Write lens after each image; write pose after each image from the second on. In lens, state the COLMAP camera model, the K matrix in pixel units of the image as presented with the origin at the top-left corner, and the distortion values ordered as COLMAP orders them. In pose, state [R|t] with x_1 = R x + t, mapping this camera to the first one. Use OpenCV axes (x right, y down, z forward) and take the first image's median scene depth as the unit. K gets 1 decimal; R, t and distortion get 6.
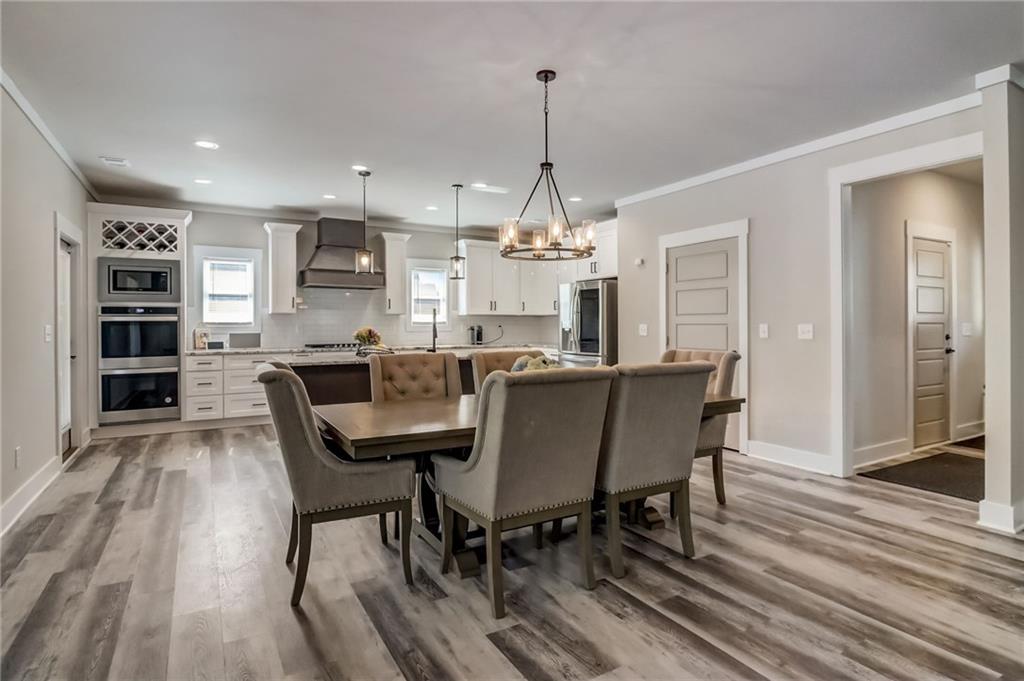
lens RADIAL K [[542.0, 0, 521.4], [0, 542.0, 324.8], [0, 0, 1]] dist [-0.003178, -0.000832]
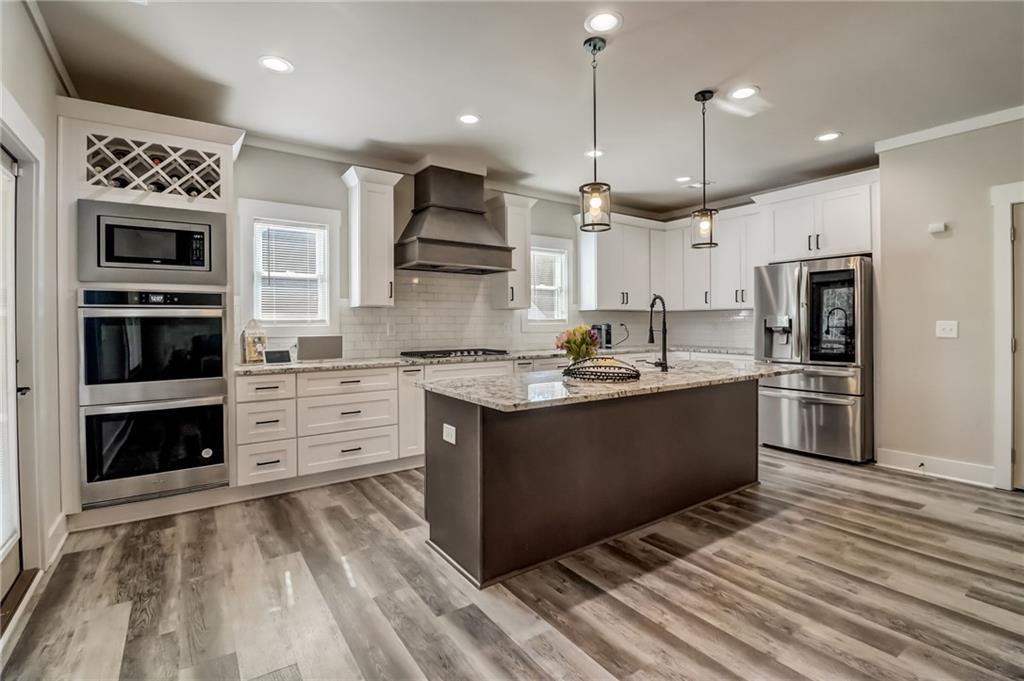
lens RADIAL K [[477.1, 0, 518.0], [0, 477.1, 324.2], [0, 0, 1]] dist [0.000350, -0.010738]
pose [[0.997346, -0.003391, 0.072735, -0.353991], [0.003290, 0.999993, 0.001505, 0.000893], [-0.072739, -0.001262, 0.997350, 0.464143]]
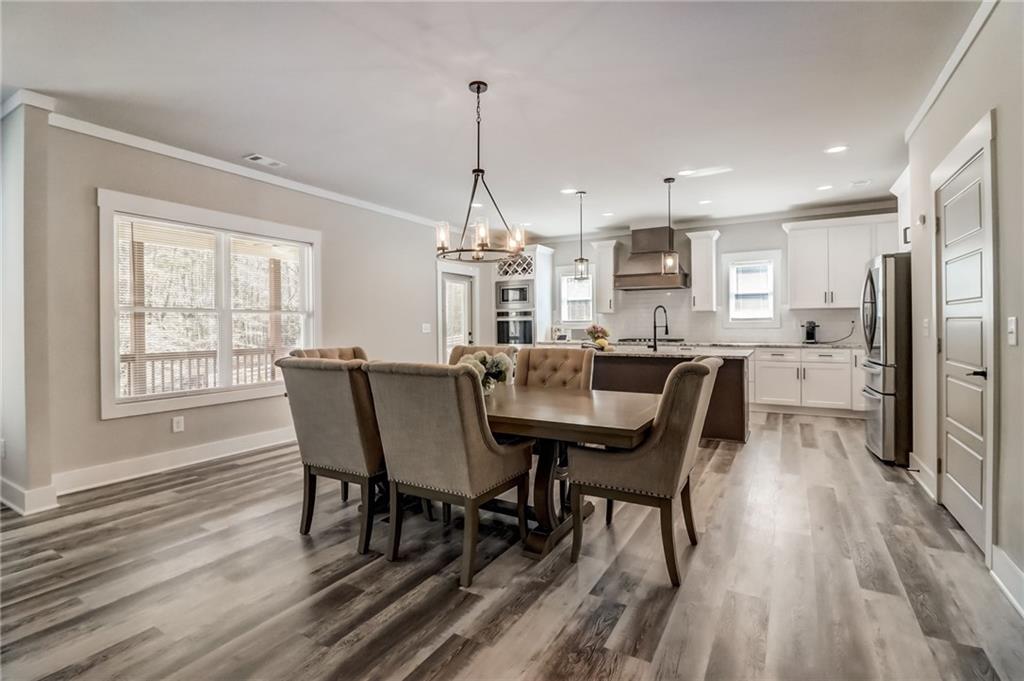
lens RADIAL K [[477.1, 0, 518.0], [0, 477.1, 324.2], [0, 0, 1]] dist [0.000350, -0.010738]
pose [[0.492271, -0.000878, -0.870441, 0.481924], [0.009110, 0.999950, 0.004143, -0.001537], [0.870394, -0.009969, 0.492255, 0.323527]]
